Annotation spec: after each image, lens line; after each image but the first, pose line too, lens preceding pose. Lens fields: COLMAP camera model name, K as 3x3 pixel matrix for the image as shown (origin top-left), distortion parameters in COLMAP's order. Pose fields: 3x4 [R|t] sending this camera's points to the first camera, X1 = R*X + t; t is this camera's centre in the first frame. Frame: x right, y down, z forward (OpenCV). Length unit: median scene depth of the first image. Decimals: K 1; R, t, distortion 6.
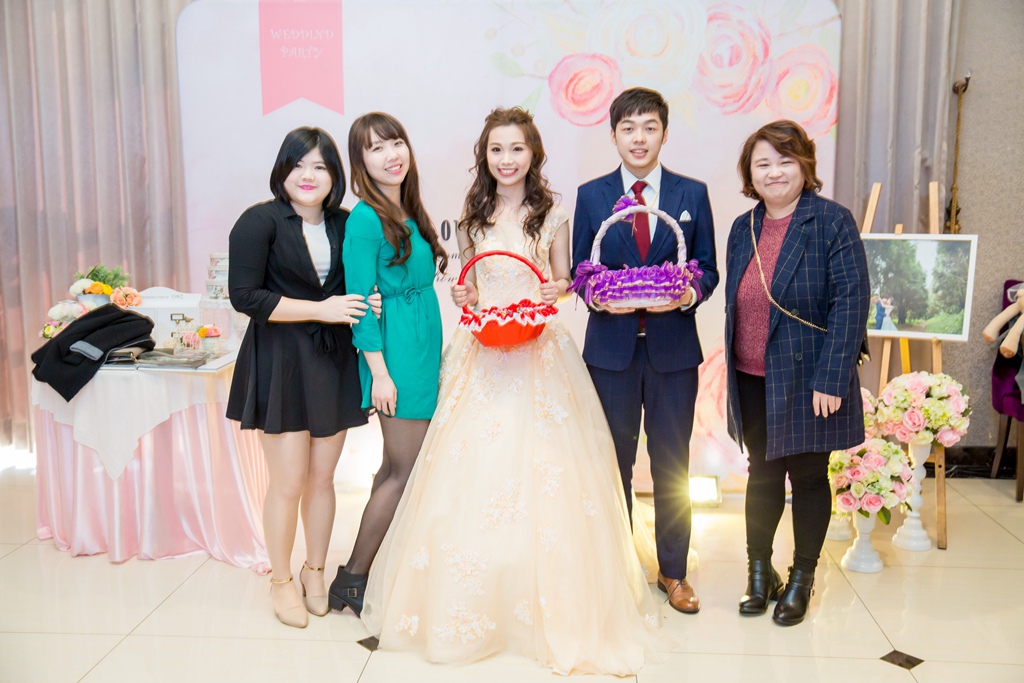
lens RADIAL K [[1024.2, 0, 513.3], [0, 1024.2, 339.9], [0, 0, 1]] dist [-0.016054, 0.125351]
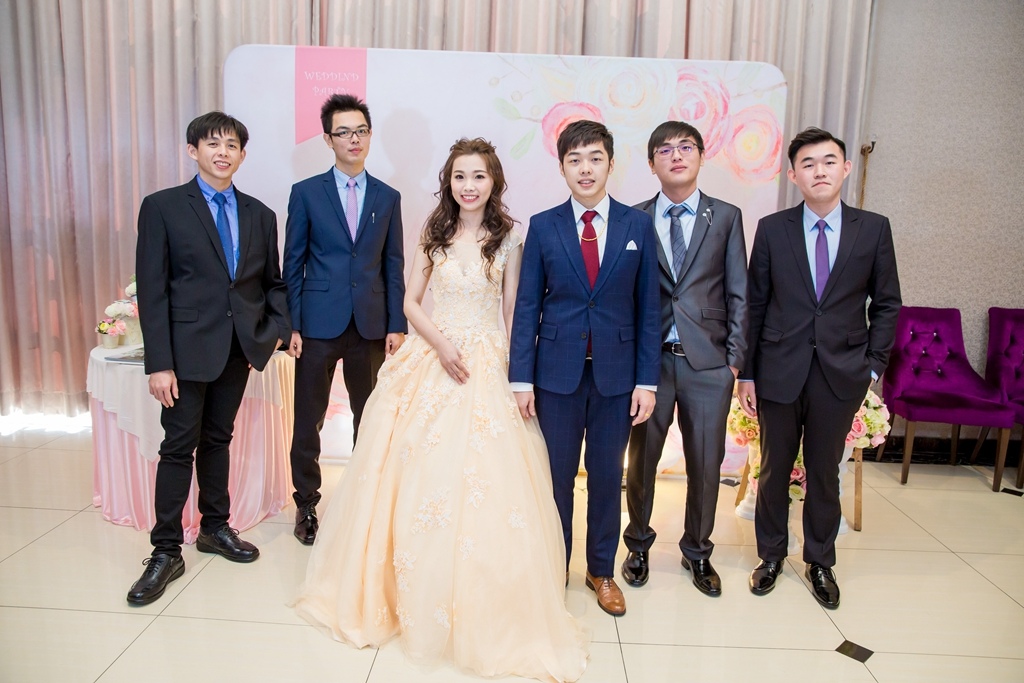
lens RADIAL K [[736.0, 0, 509.9], [0, 736.0, 341.2], [0, 0, 1]] dist [-0.102826, 0.089700]
pose [[0.998294, 0.029436, 0.050422, -0.037381], [-0.030943, 0.999089, 0.029379, -0.028650], [-0.049511, -0.030889, 0.998296, 0.163994]]
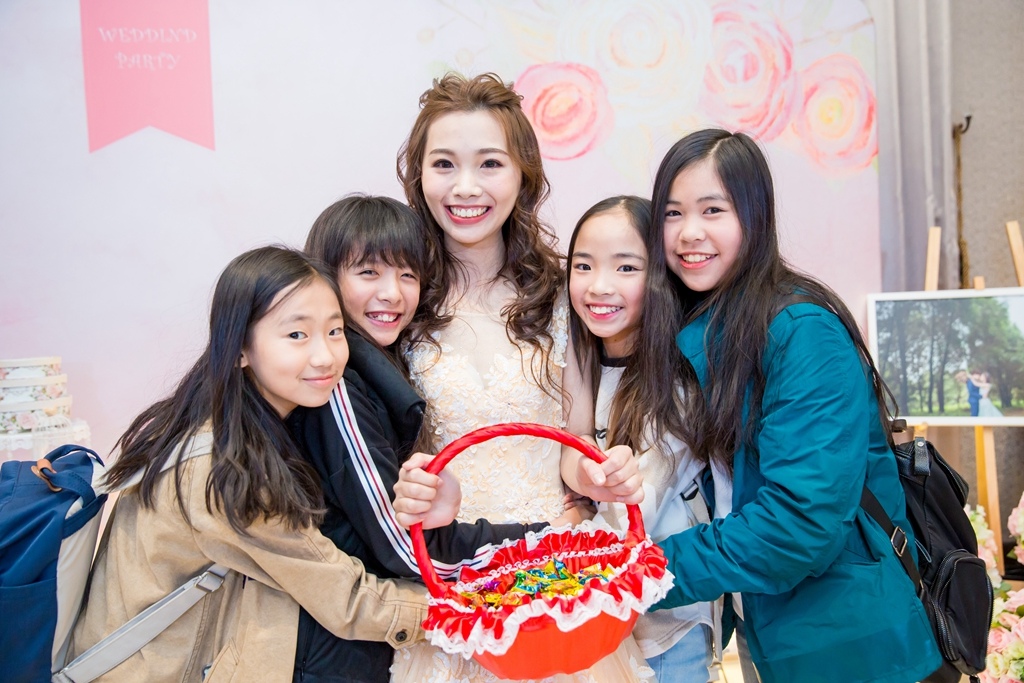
lens RADIAL K [[813.3, 0, 516.9], [0, 813.3, 344.1], [0, 0, 1]] dist [-0.058997, 0.079724]
pose [[0.983467, -0.046691, 0.174965, -0.068886], [0.062568, 0.994298, -0.086356, -0.031716], [-0.169935, 0.095875, 0.980780, 0.460488]]
